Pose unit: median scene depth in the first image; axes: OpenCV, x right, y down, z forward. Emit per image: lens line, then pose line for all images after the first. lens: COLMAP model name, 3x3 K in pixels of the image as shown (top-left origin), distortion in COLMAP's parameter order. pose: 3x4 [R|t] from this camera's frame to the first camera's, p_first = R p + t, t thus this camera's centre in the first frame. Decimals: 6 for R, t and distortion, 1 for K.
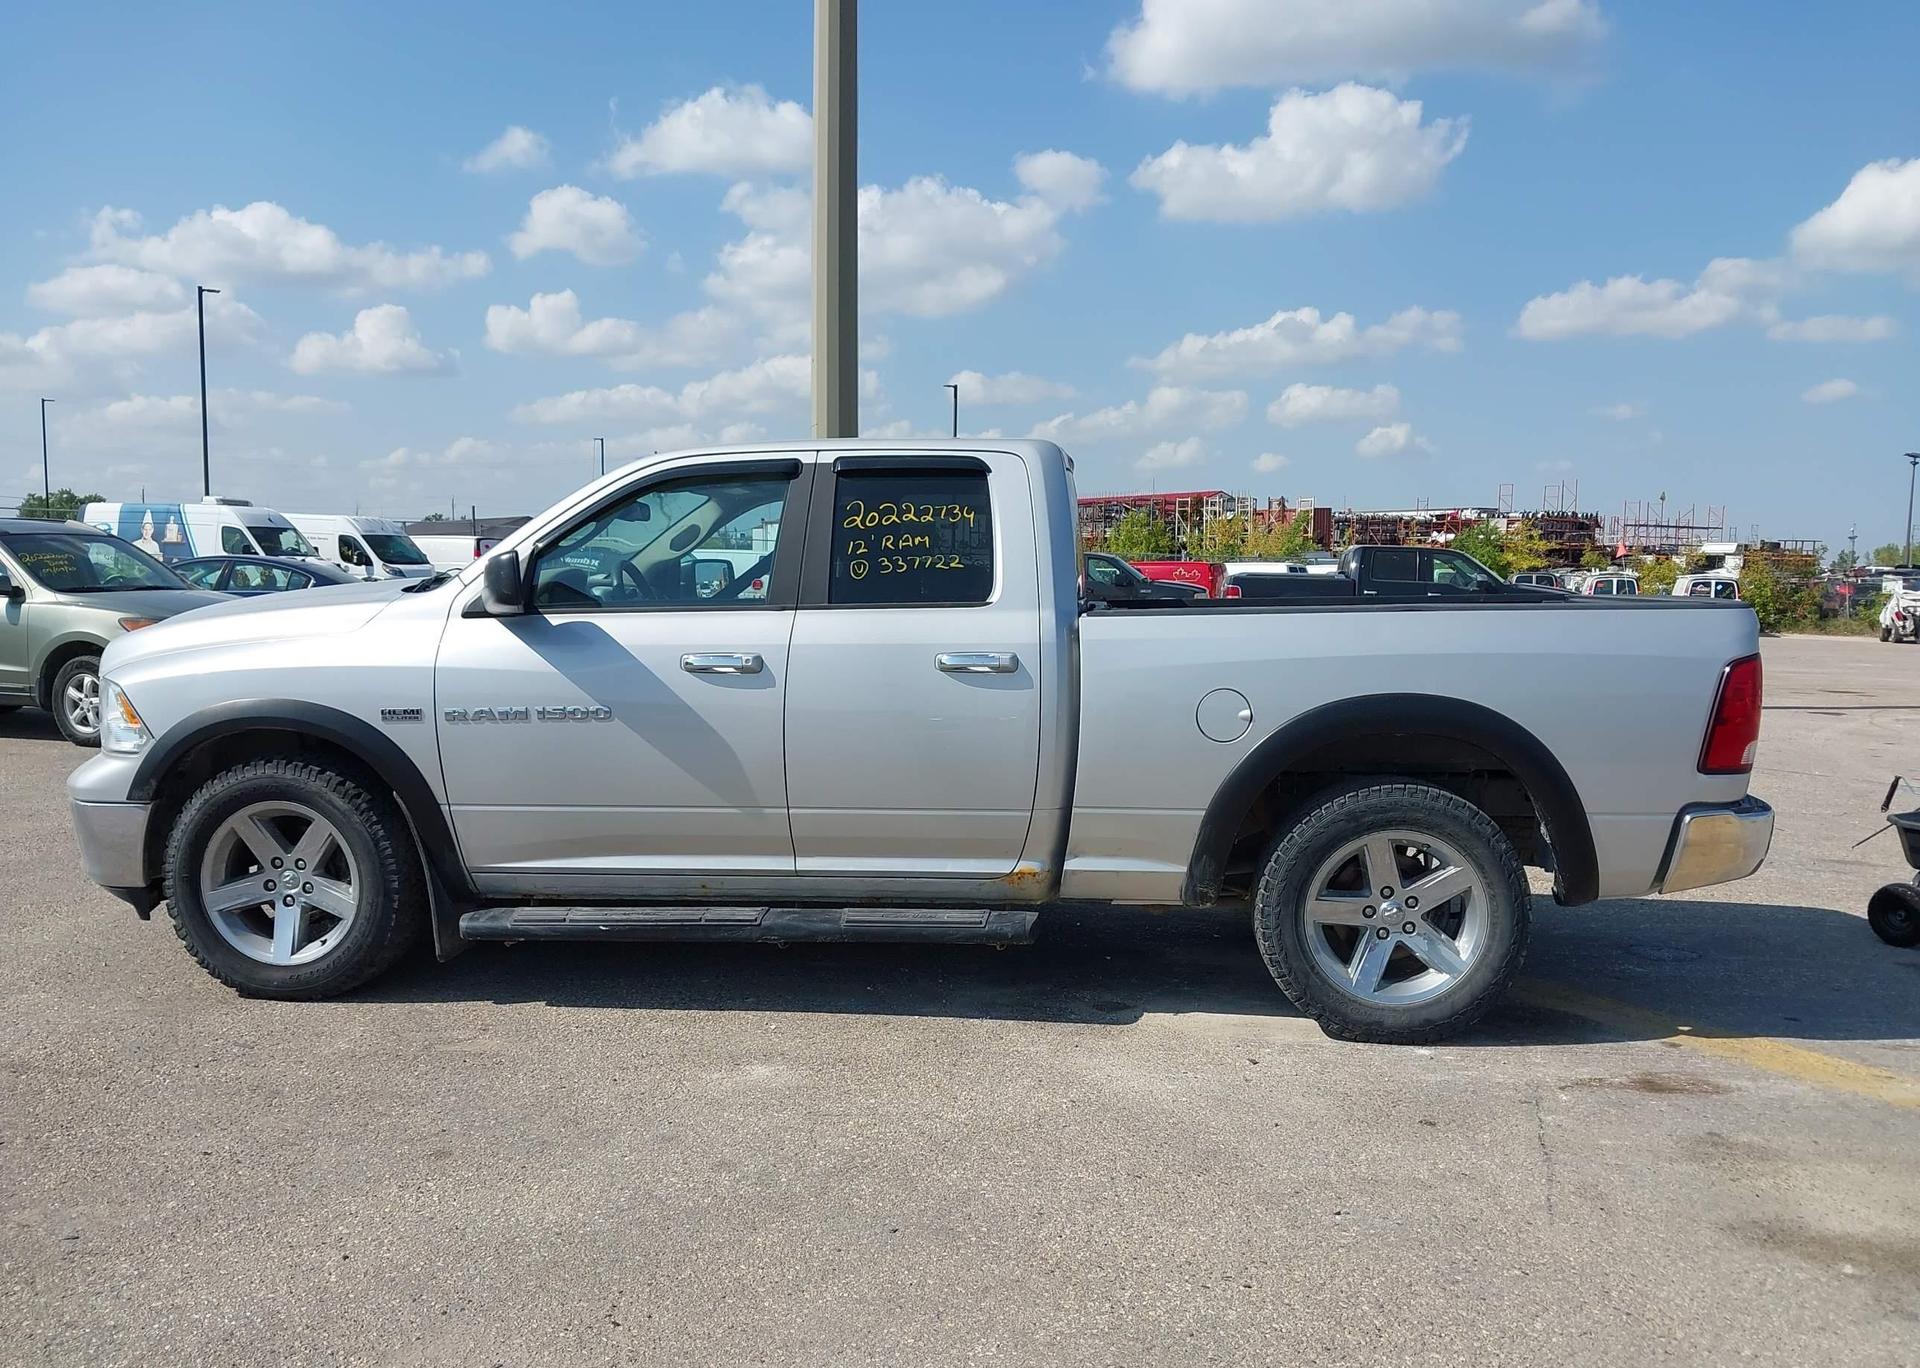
lens RADIAL K [[1527.2, 0, 961.4], [0, 1527.2, 746.8], [0, 0, 1]] dist [-0.006400, 0.004030]
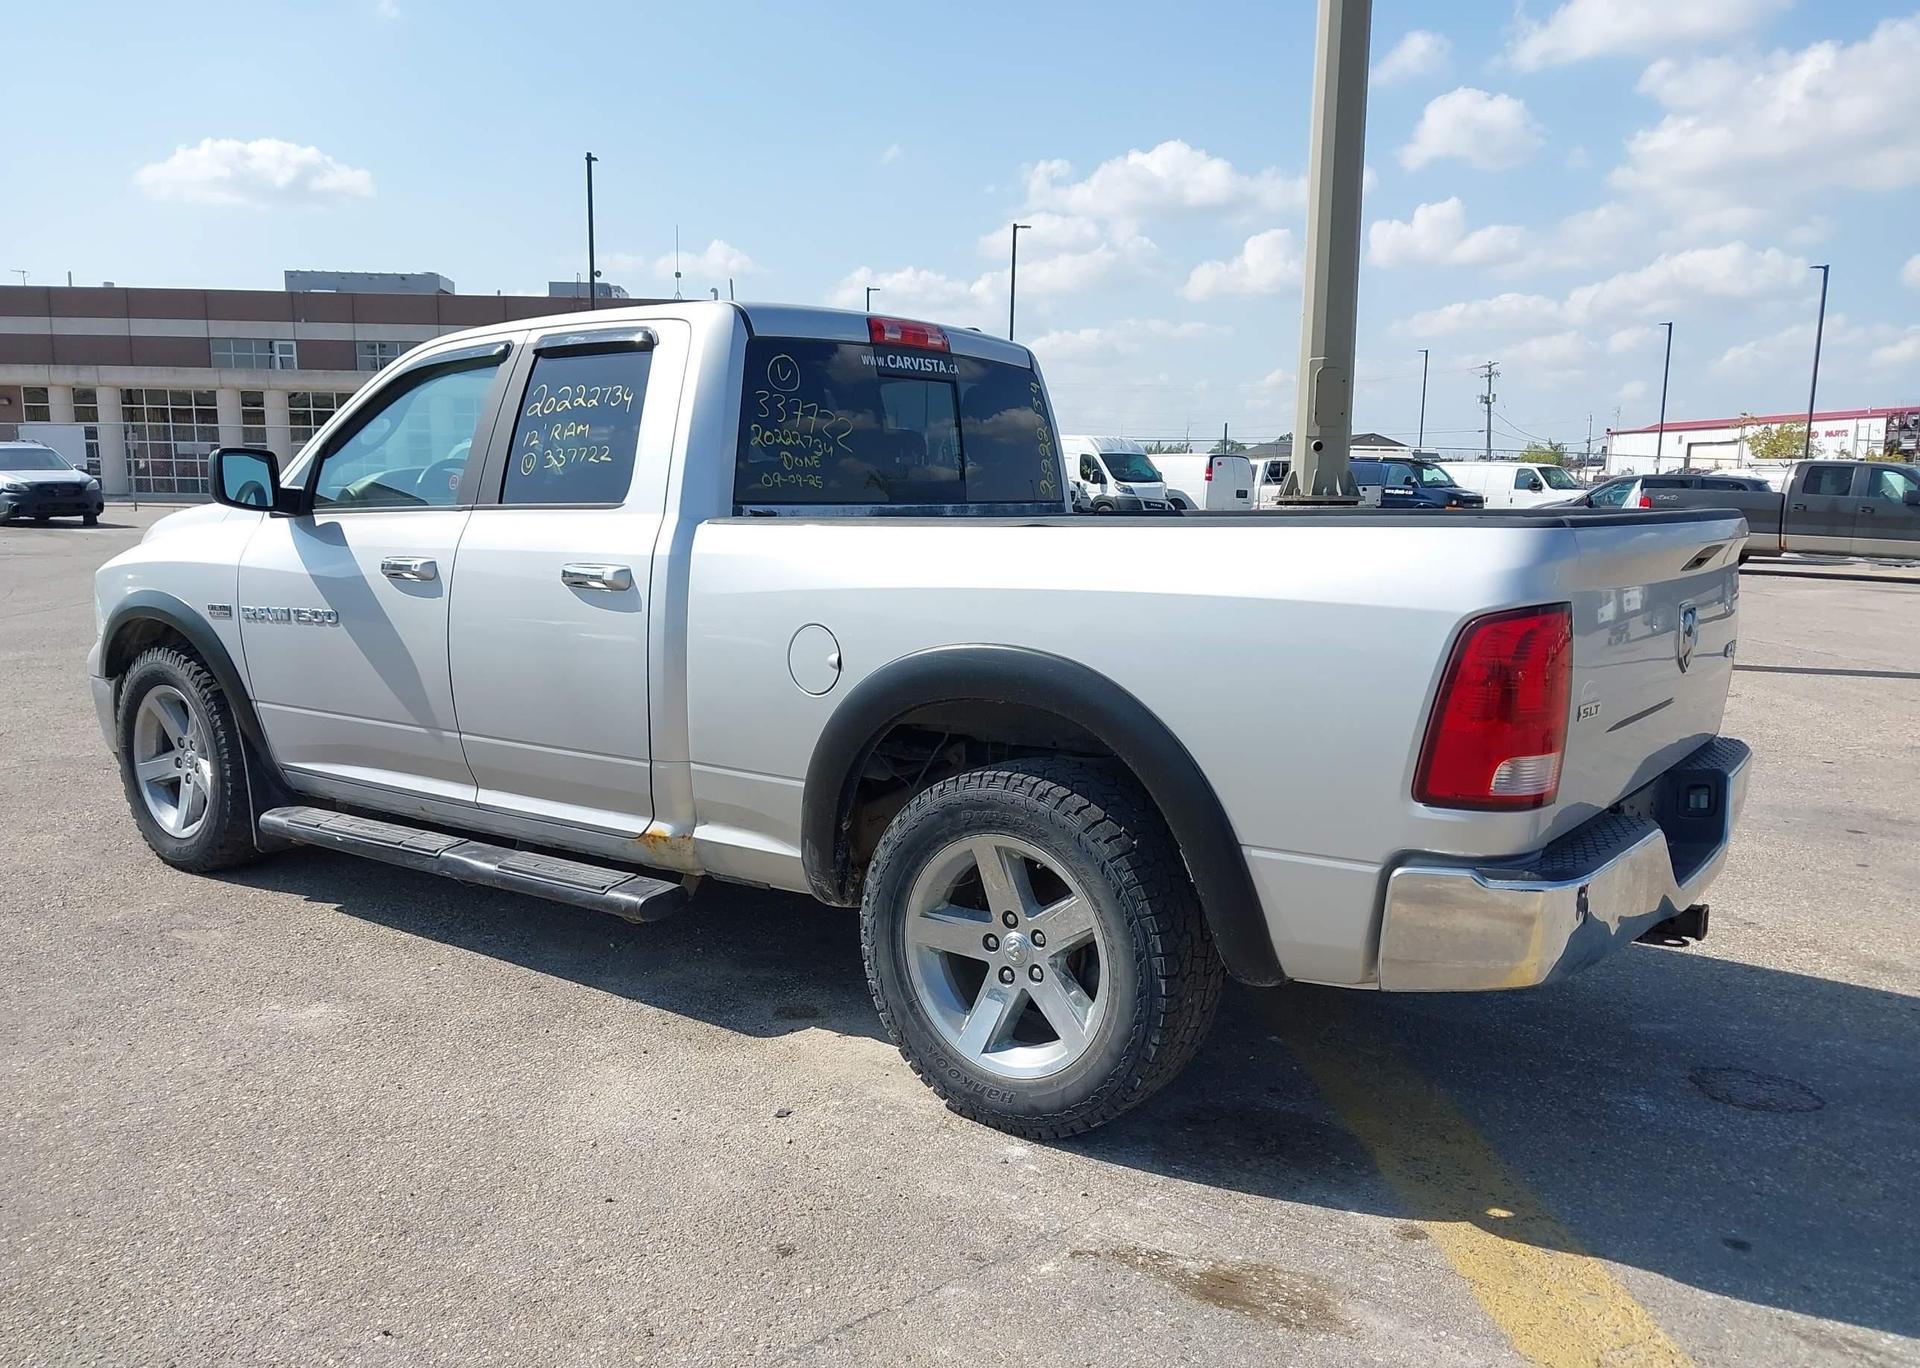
lens RADIAL K [[1518.7, 0, 958.3], [0, 1518.7, 743.4], [0, 0, 1]] dist [0.009337, -0.014363]
pose [[0.853332, 0.087813, -0.513919, 0.598013], [-0.061569, 0.995789, 0.067918, -0.031721], [0.517719, -0.026315, 0.855146, 0.376996]]
